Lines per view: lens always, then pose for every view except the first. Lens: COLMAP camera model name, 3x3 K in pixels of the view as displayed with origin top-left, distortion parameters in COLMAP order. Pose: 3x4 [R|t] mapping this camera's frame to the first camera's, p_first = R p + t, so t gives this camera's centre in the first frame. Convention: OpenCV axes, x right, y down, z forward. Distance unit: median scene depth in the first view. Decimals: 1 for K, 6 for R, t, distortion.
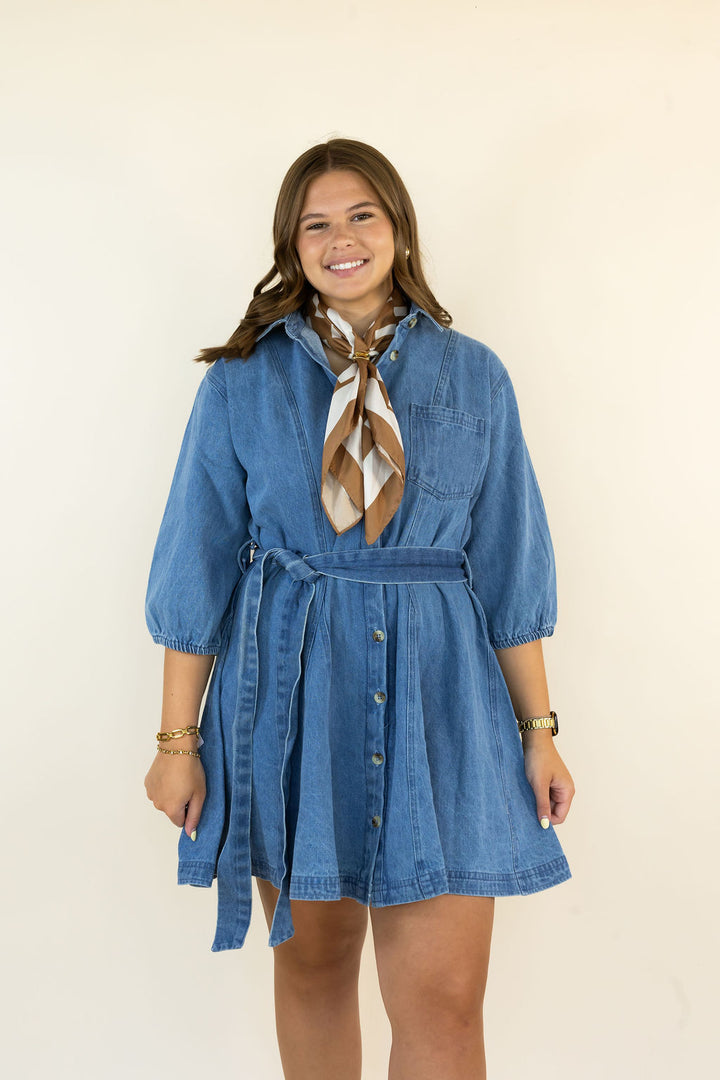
lens RADIAL K [[1367.7, 0, 387.6], [0, 1367.7, 541.6], [0, 0, 1]] dist [-0.090997, 0.025774]
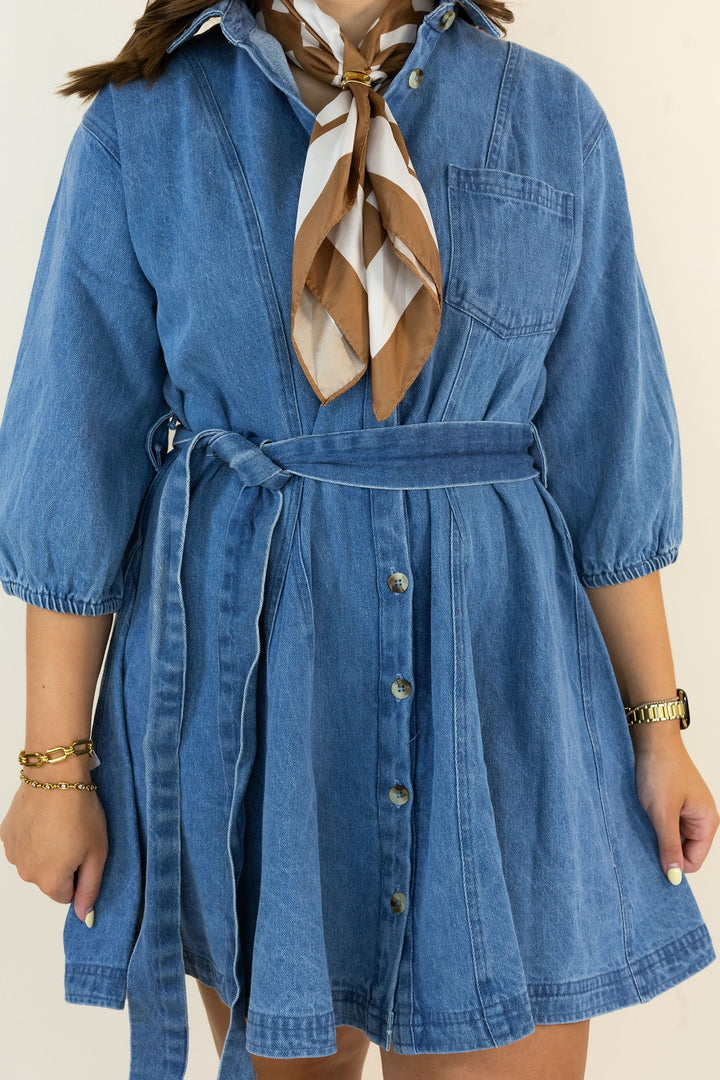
lens RADIAL K [[1433.8, 0, 362.7], [0, 1433.8, 526.1], [0, 0, 1]] dist [0.005284, 0.005513]
pose [[0.999870, -0.015034, 0.005776, -0.023423], [0.014400, 0.995142, 0.097396, -0.011851], [-0.007212, -0.097300, 0.995229, 0.405396]]
